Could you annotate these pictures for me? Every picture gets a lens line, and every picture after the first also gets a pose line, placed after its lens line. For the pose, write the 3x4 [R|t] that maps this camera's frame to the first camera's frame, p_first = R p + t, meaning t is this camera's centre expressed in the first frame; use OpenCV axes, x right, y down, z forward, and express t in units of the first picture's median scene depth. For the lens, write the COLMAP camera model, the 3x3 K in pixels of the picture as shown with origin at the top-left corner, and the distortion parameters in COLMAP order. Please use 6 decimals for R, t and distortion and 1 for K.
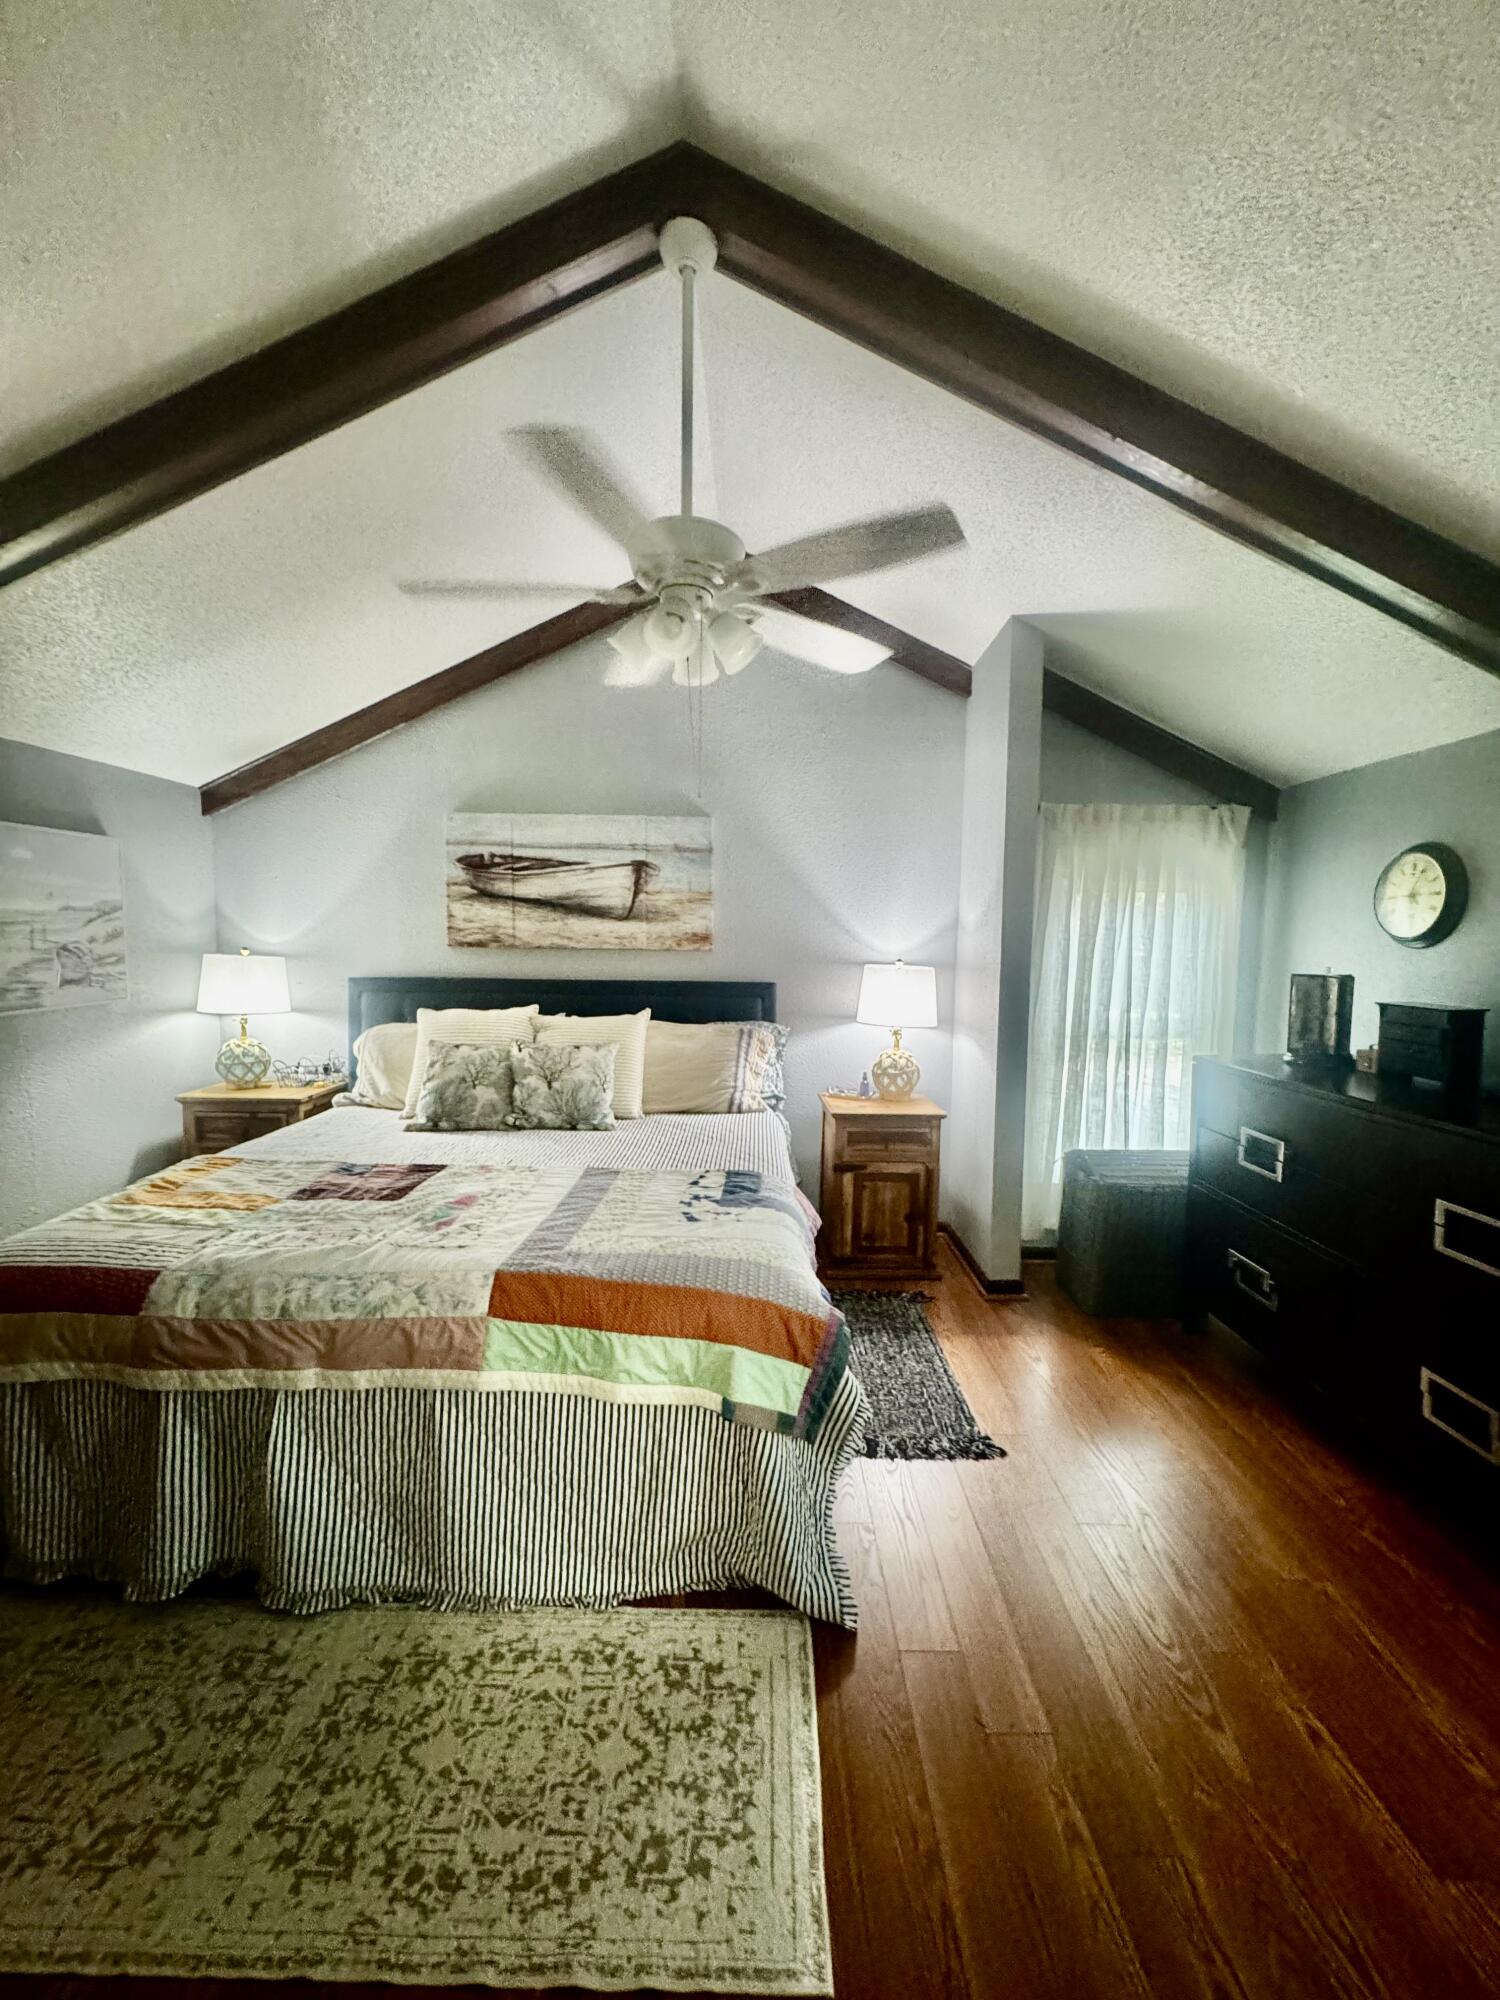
lens RADIAL K [[804.4, 0, 750.0], [0, 804.4, 1000.0], [0, 0, 1]] dist [0.000091, 0.000000]
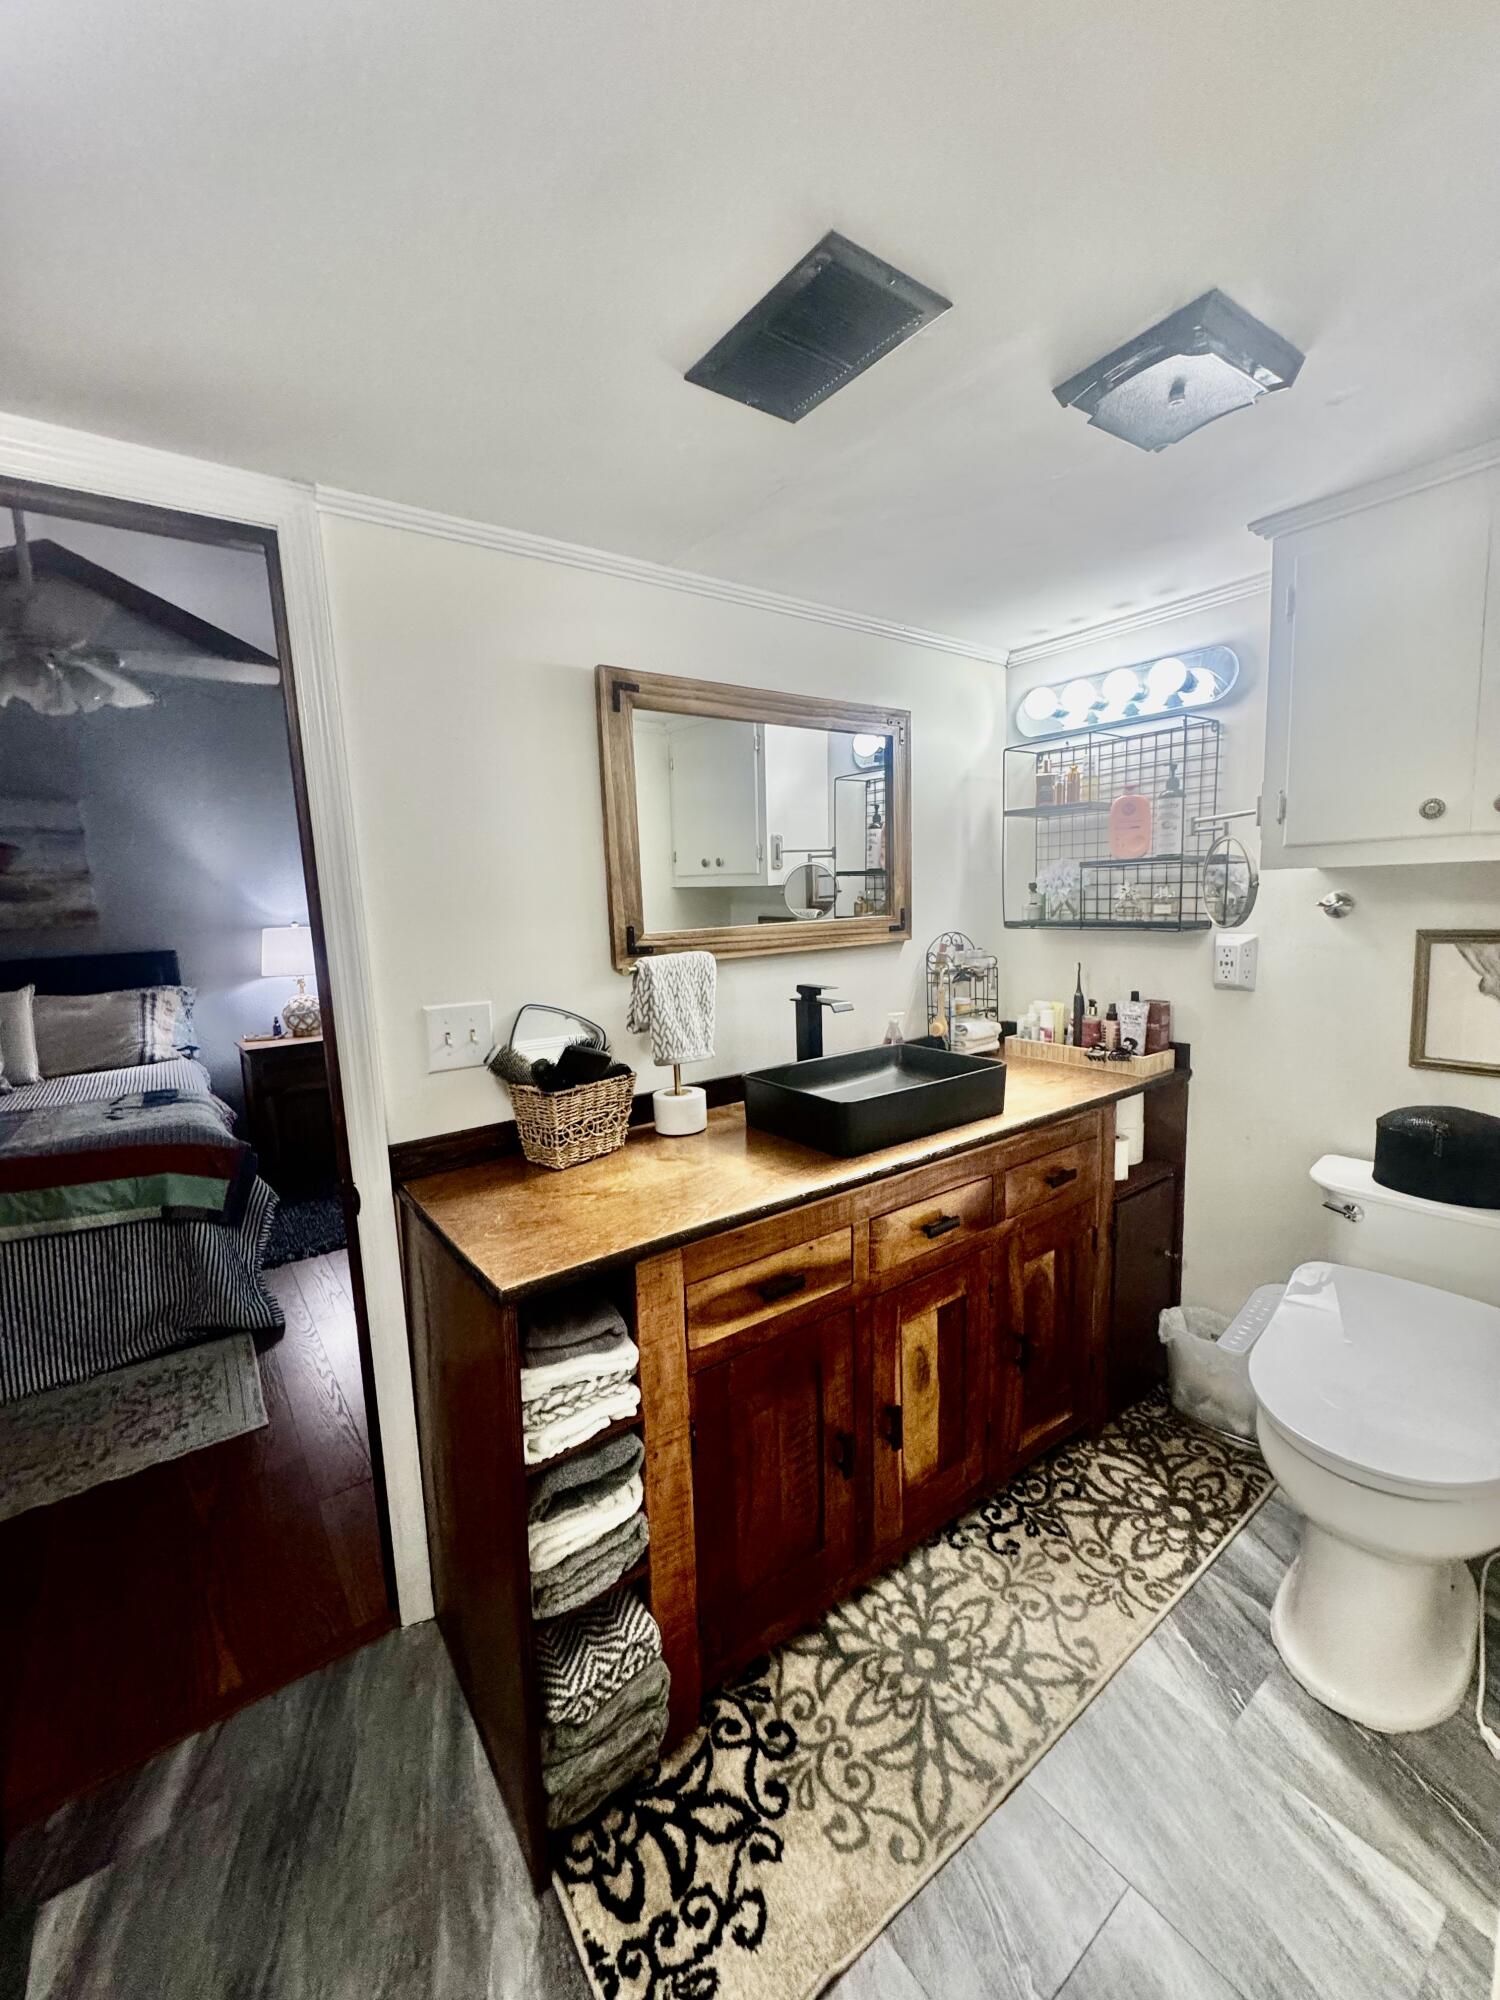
lens RADIAL K [[797.5, 0, 750.0], [0, 797.5, 1000.0], [0, 0, 1]] dist [0.000795, 0.000118]
pose [[0.796195, -0.122052, 0.592601, 0.002486], [0.097074, 0.992523, 0.073994, 0.048796], [-0.597201, -0.001387, 0.802090, -0.426603]]
